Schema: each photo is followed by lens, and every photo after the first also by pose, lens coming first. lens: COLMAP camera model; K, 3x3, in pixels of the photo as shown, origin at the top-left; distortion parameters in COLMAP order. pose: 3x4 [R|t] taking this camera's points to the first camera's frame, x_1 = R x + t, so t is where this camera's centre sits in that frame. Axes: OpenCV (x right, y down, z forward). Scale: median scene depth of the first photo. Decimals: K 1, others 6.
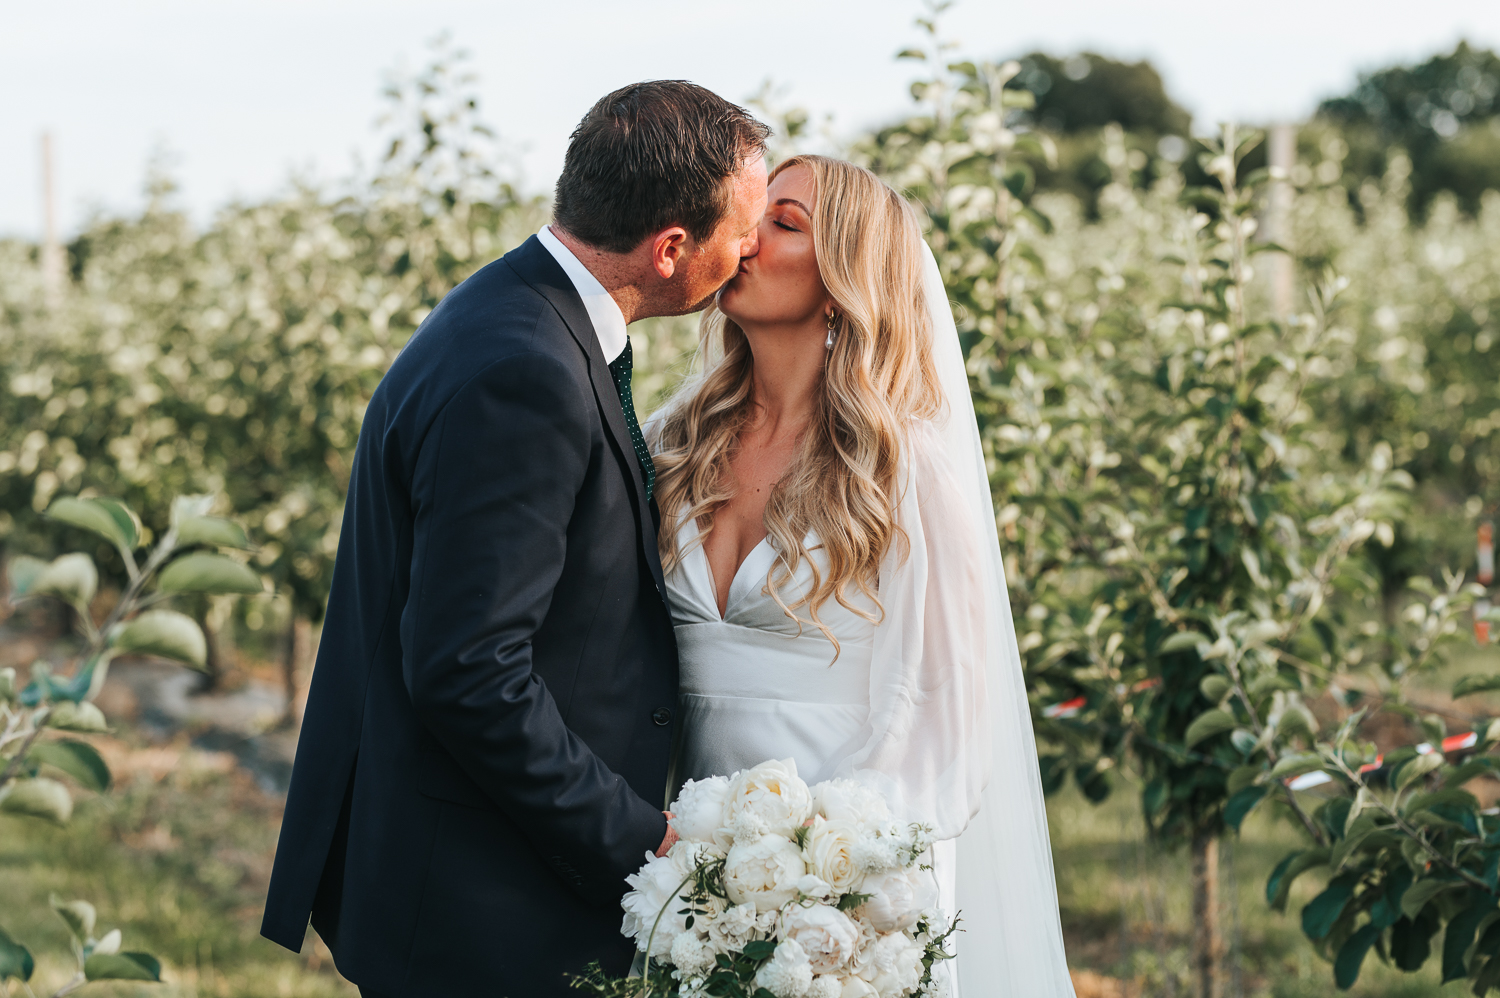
lens RADIAL K [[3567.4, 0, 750.0], [0, 3567.4, 499.0], [0, 0, 1]] dist [0.011529, -0.588976]
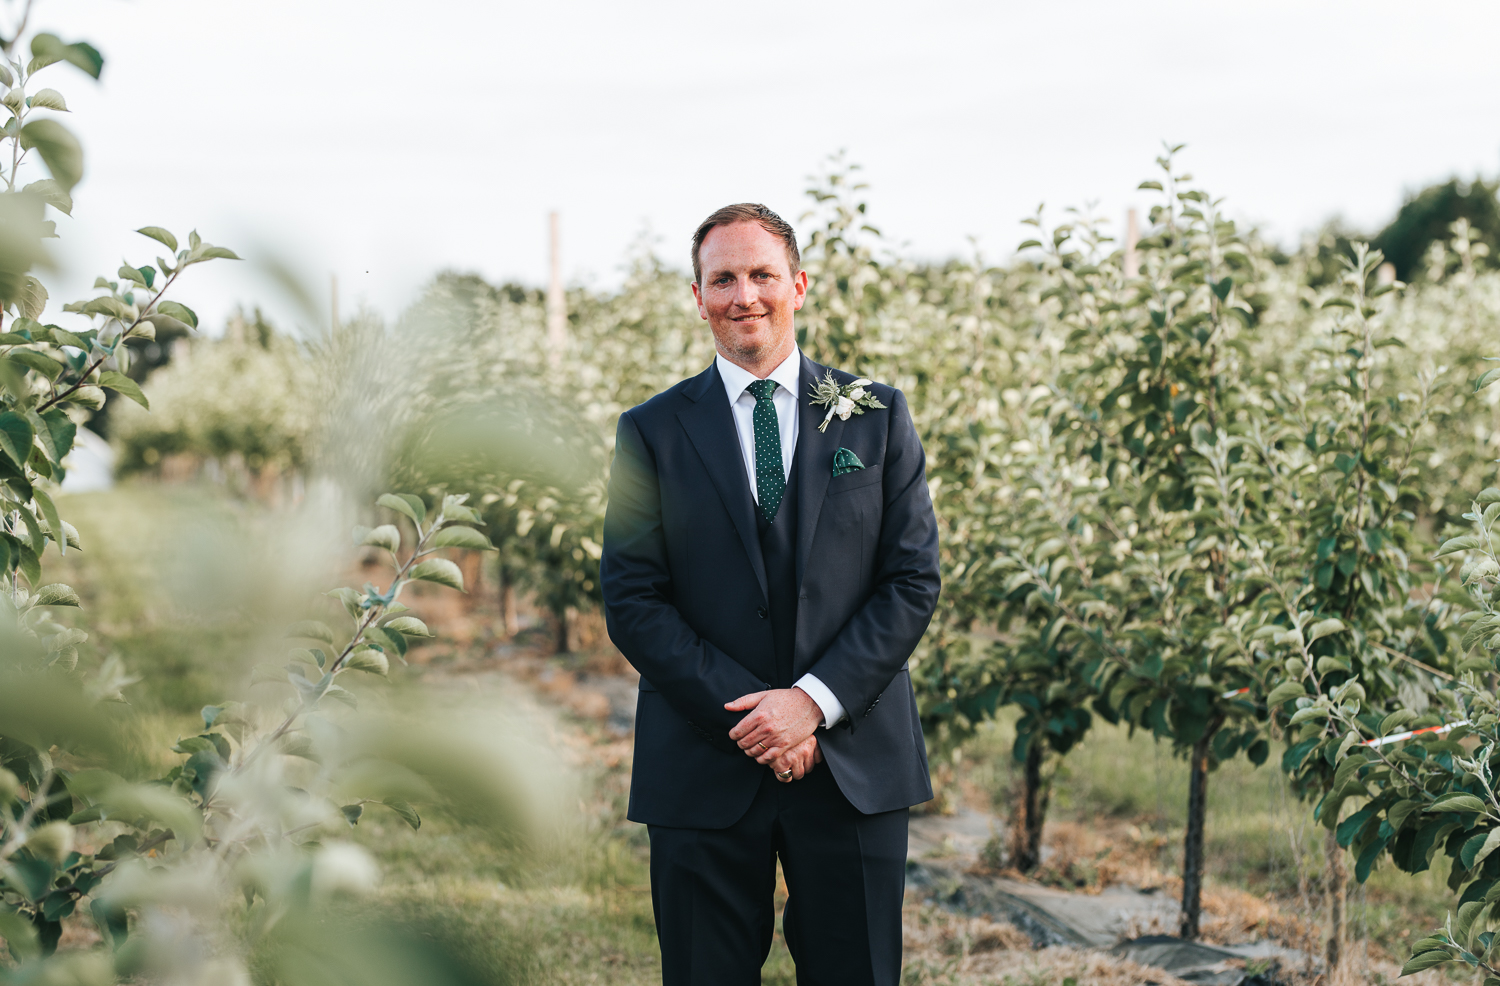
lens RADIAL K [[3686.5, 0, 803.3], [0, 3686.5, 428.4], [0, 0, 1]] dist [0.008414, -0.340904]
pose [[0.989422, 0.014287, -0.144360, 0.113779], [-0.019444, 0.999220, -0.034376, 0.010681], [0.143757, 0.036819, 0.988928, -0.326553]]
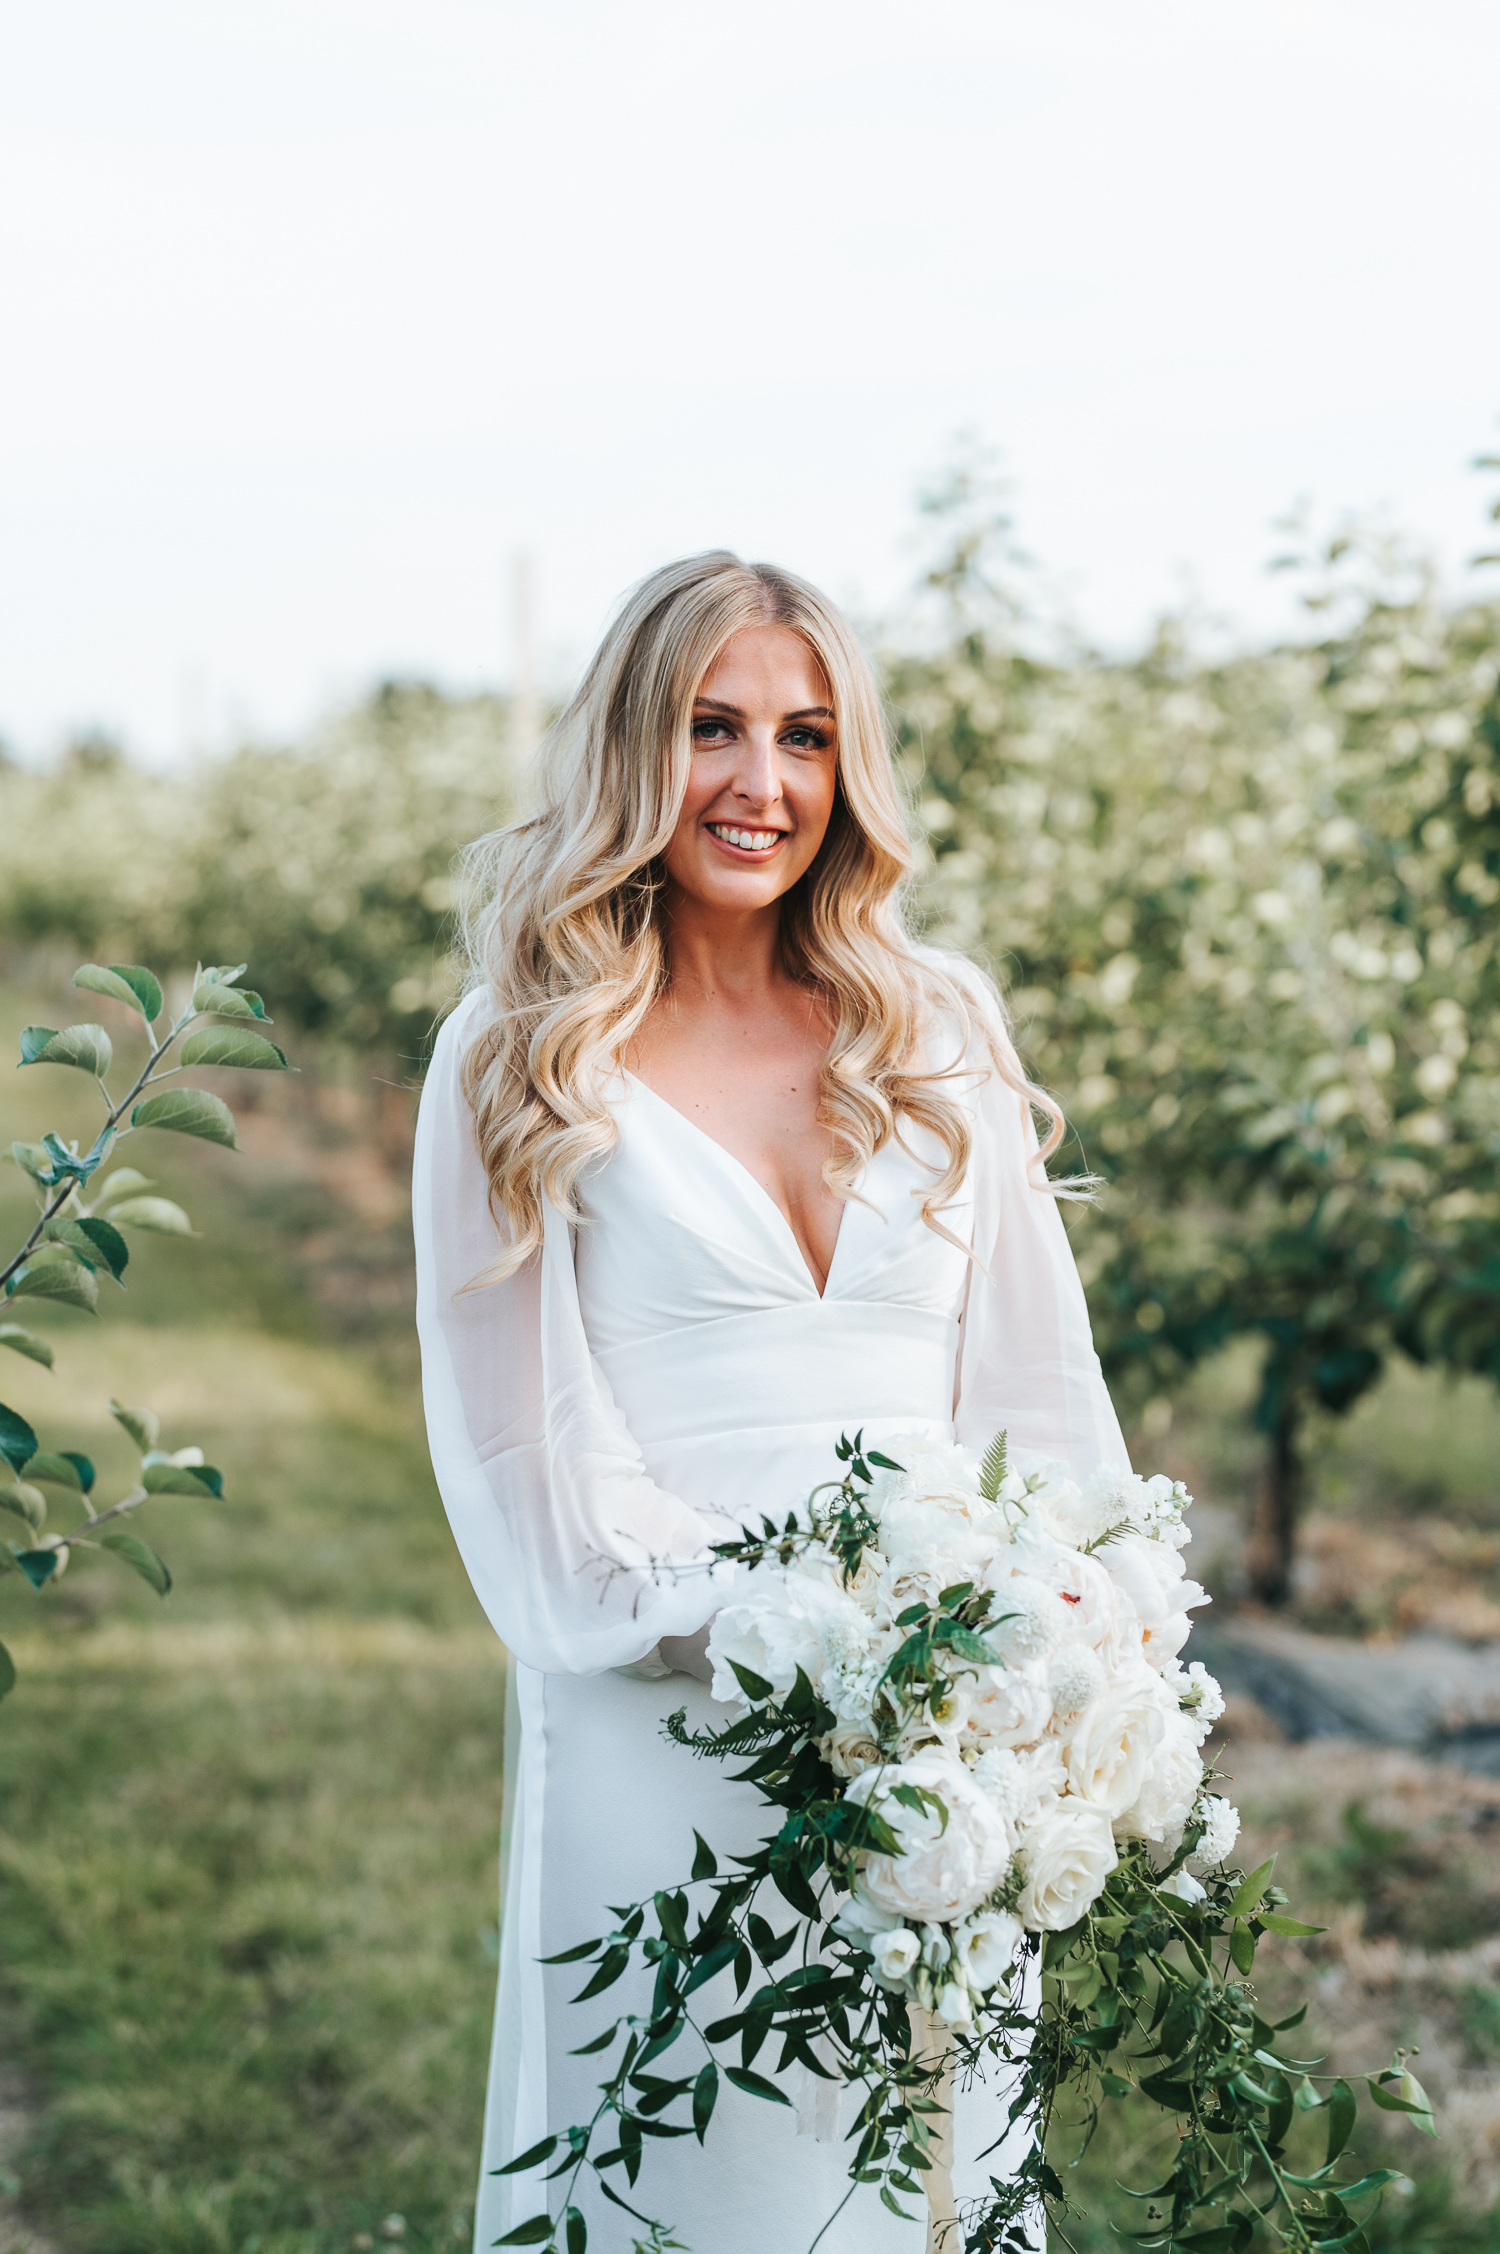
lens RADIAL K [[5360.6, 0, 750.0], [0, 5360.6, 1127.0], [0, 0, 1]] dist [0.011529, -0.588976]
pose [[0.984304, 0.020767, -0.175257, 0.092391], [-0.019785, 0.999777, 0.007349, 0.011524], [0.175371, -0.003767, 0.984495, -0.150907]]
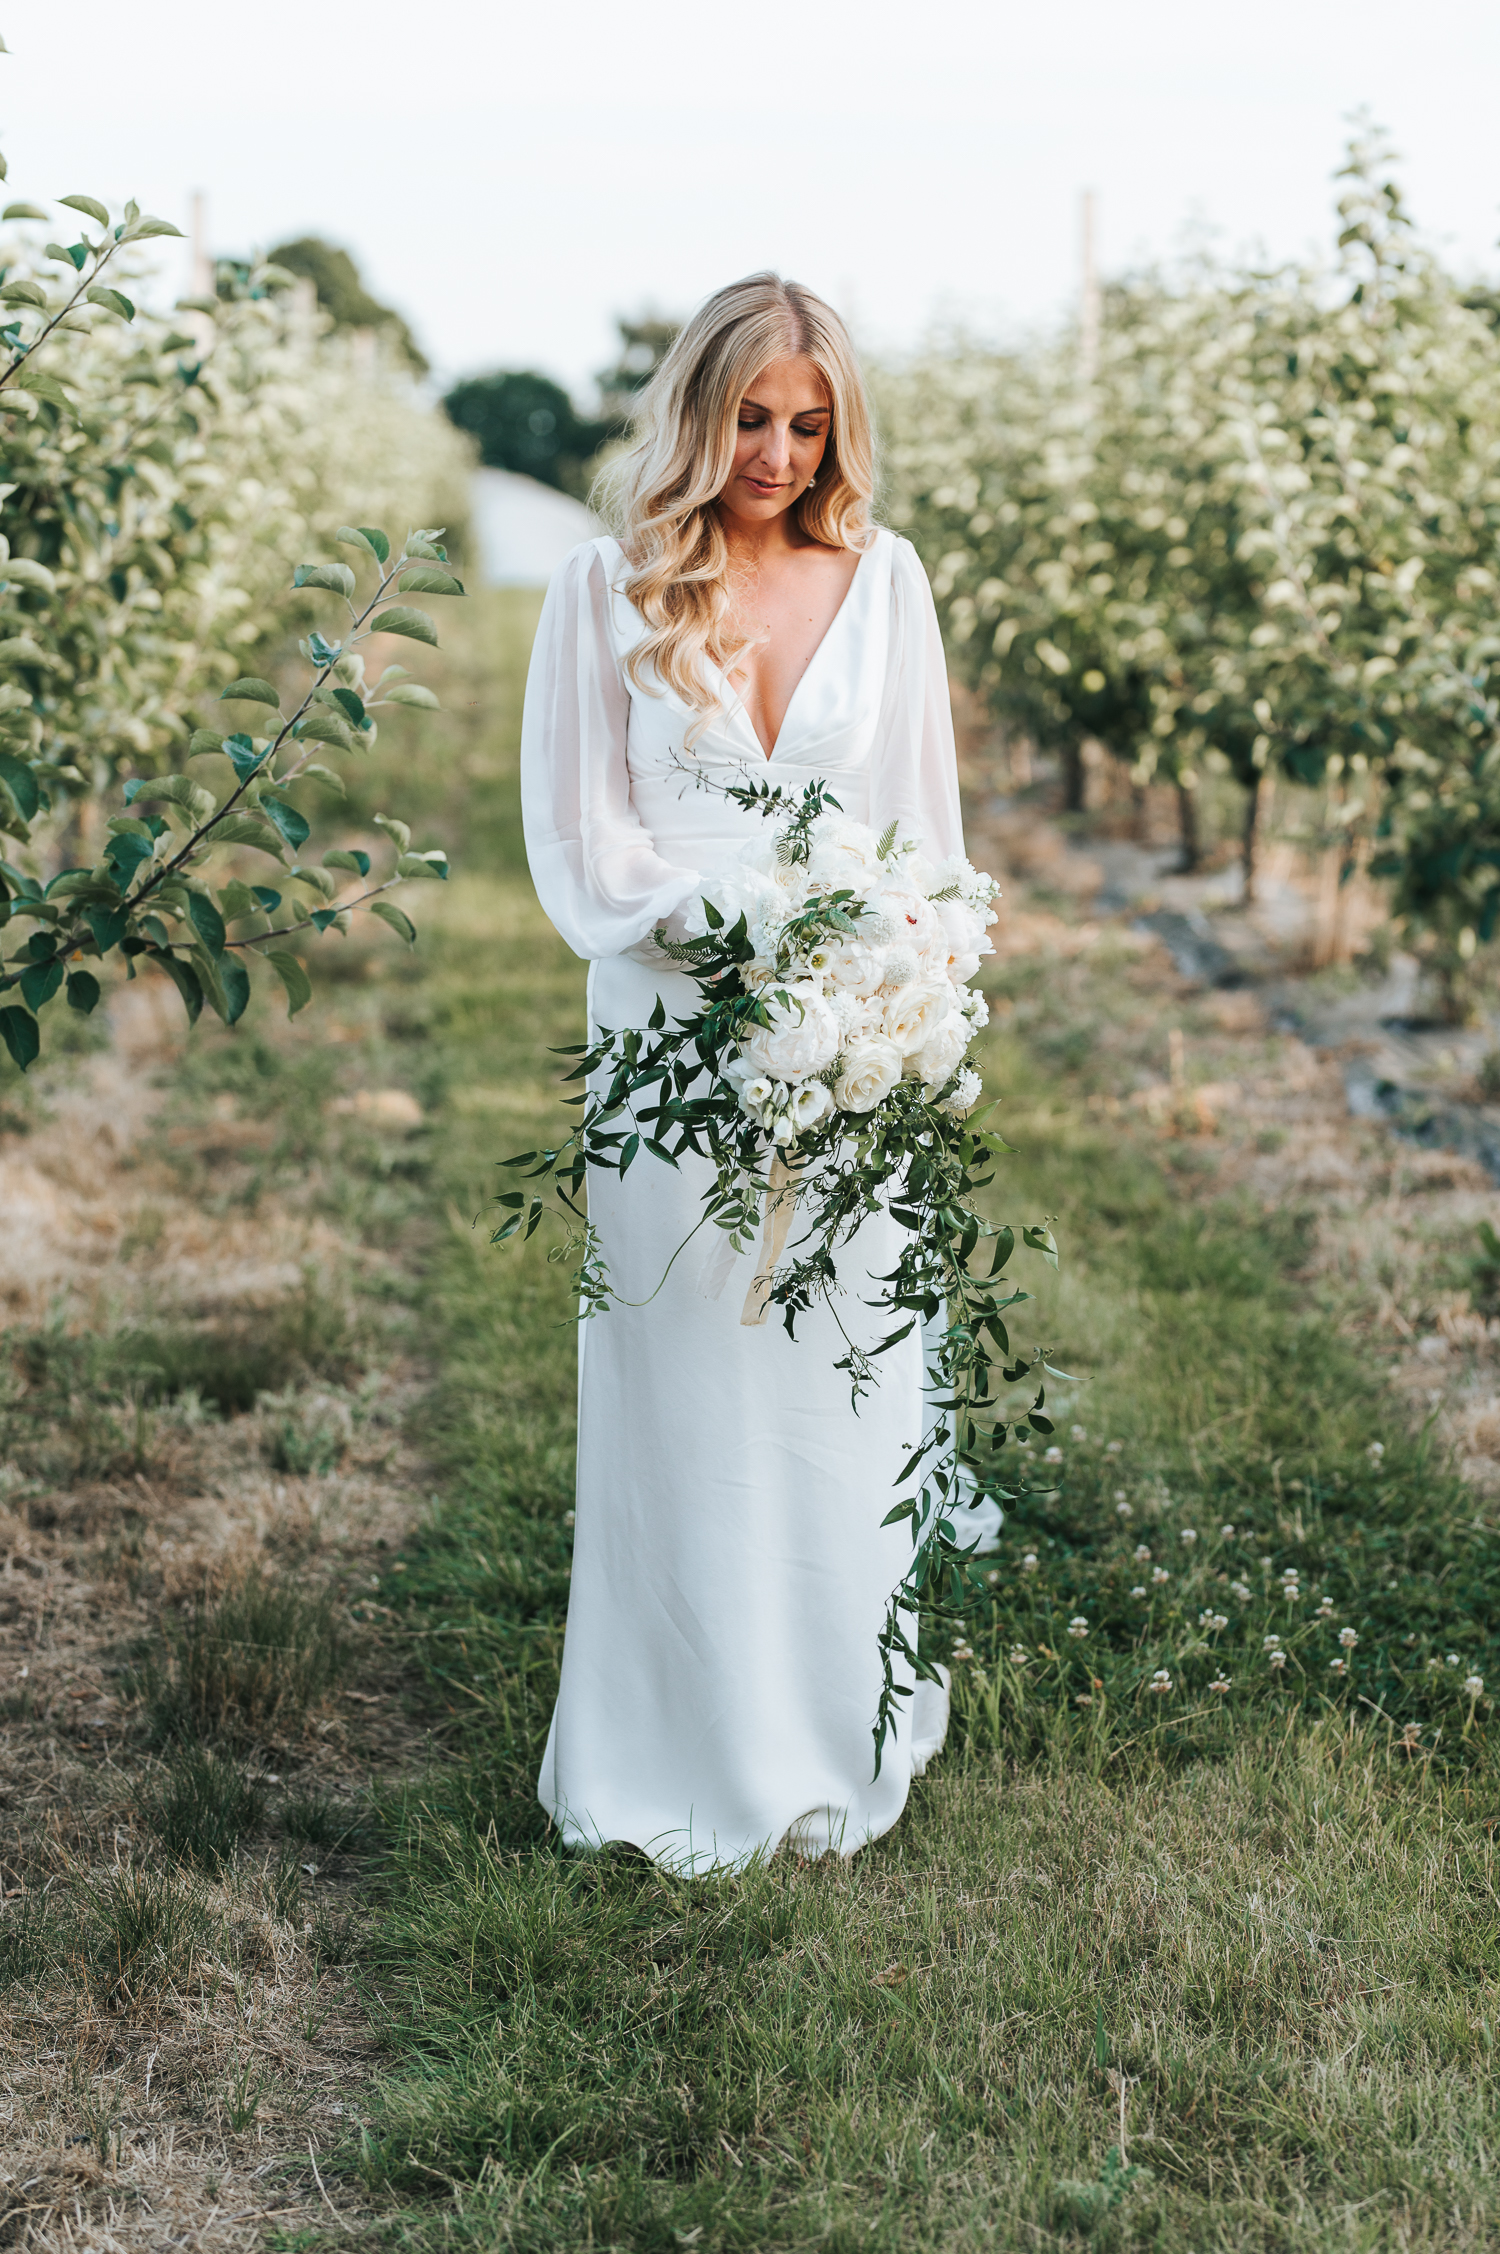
lens RADIAL K [[5360.6, 0, 750.0], [0, 5360.6, 1127.0], [0, 0, 1]] dist [0.011529, -0.588976]
pose [[0.948727, 0.070353, -0.308170, 0.264573], [-0.046313, 0.995334, 0.084649, 0.020375], [0.312687, -0.066037, 0.947558, -0.427212]]
